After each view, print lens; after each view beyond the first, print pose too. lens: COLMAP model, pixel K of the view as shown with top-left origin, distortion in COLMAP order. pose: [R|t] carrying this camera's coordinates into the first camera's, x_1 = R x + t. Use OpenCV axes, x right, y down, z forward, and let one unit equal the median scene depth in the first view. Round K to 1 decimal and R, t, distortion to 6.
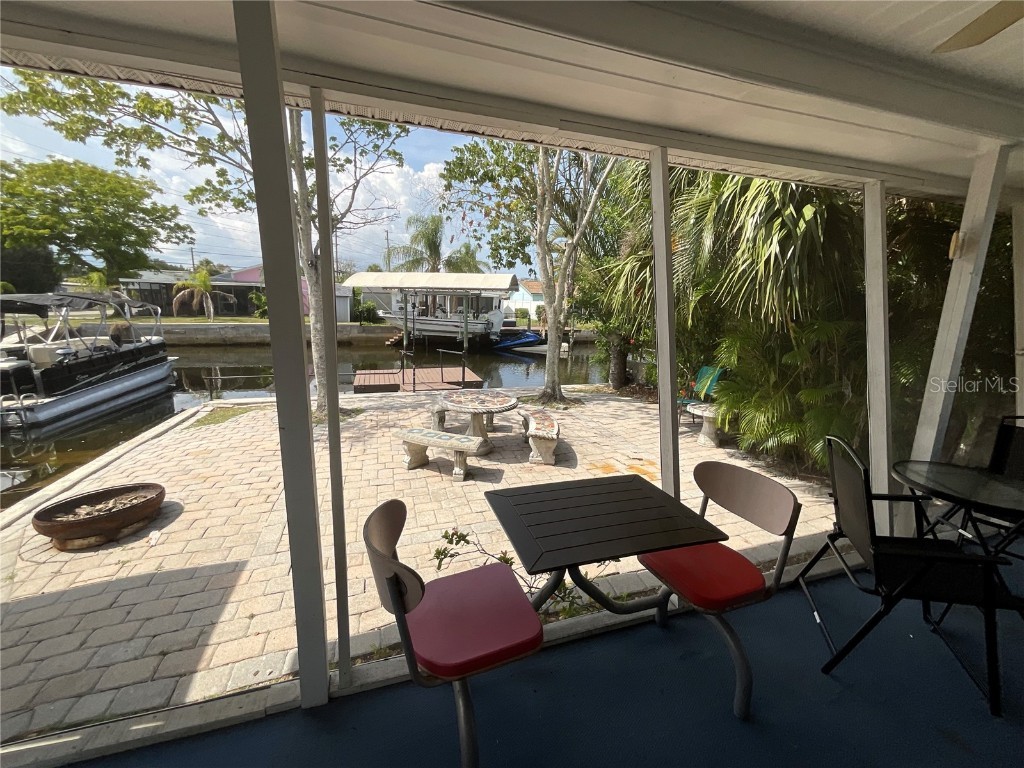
lens RADIAL K [[415.8, 0, 511.6], [0, 415.8, 388.3], [0, 0, 1]] dist [-0.003983, 0.000134]
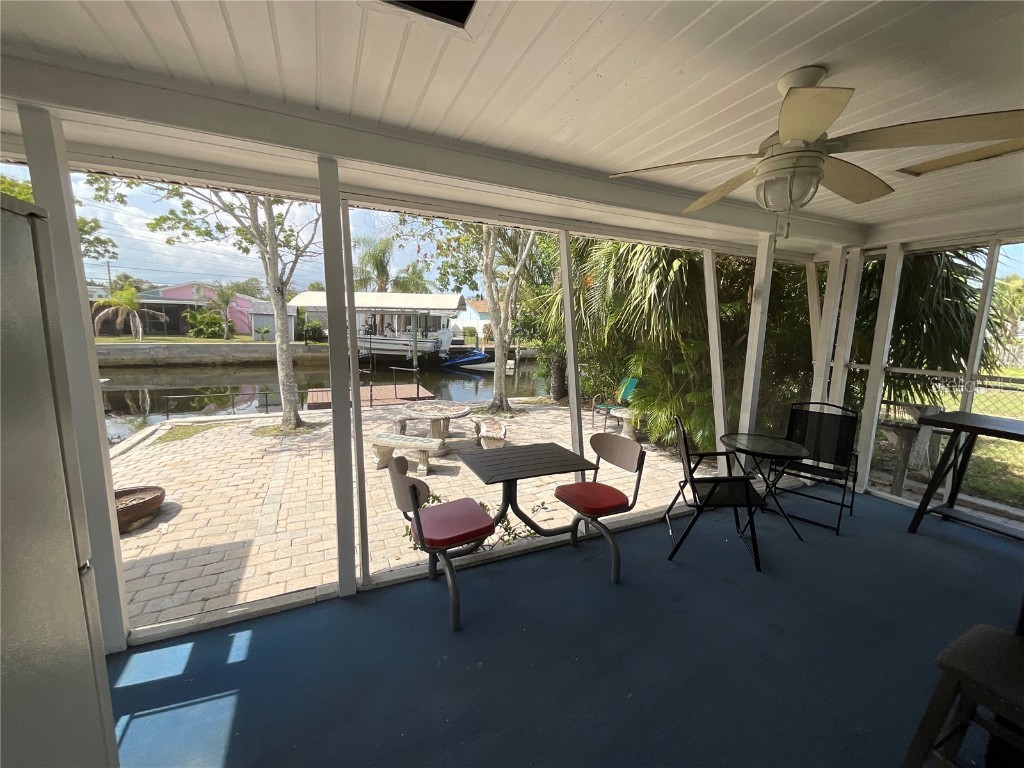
lens RADIAL K [[415.8, 0, 513.4], [0, 415.8, 390.7], [0, 0, 1]] dist [-0.003983, 0.000134]
pose [[0.991603, -0.019944, 0.127773, -0.012122], [0.024563, 0.999097, -0.034676, 0.019757], [-0.126966, 0.037524, 0.991197, -0.162509]]
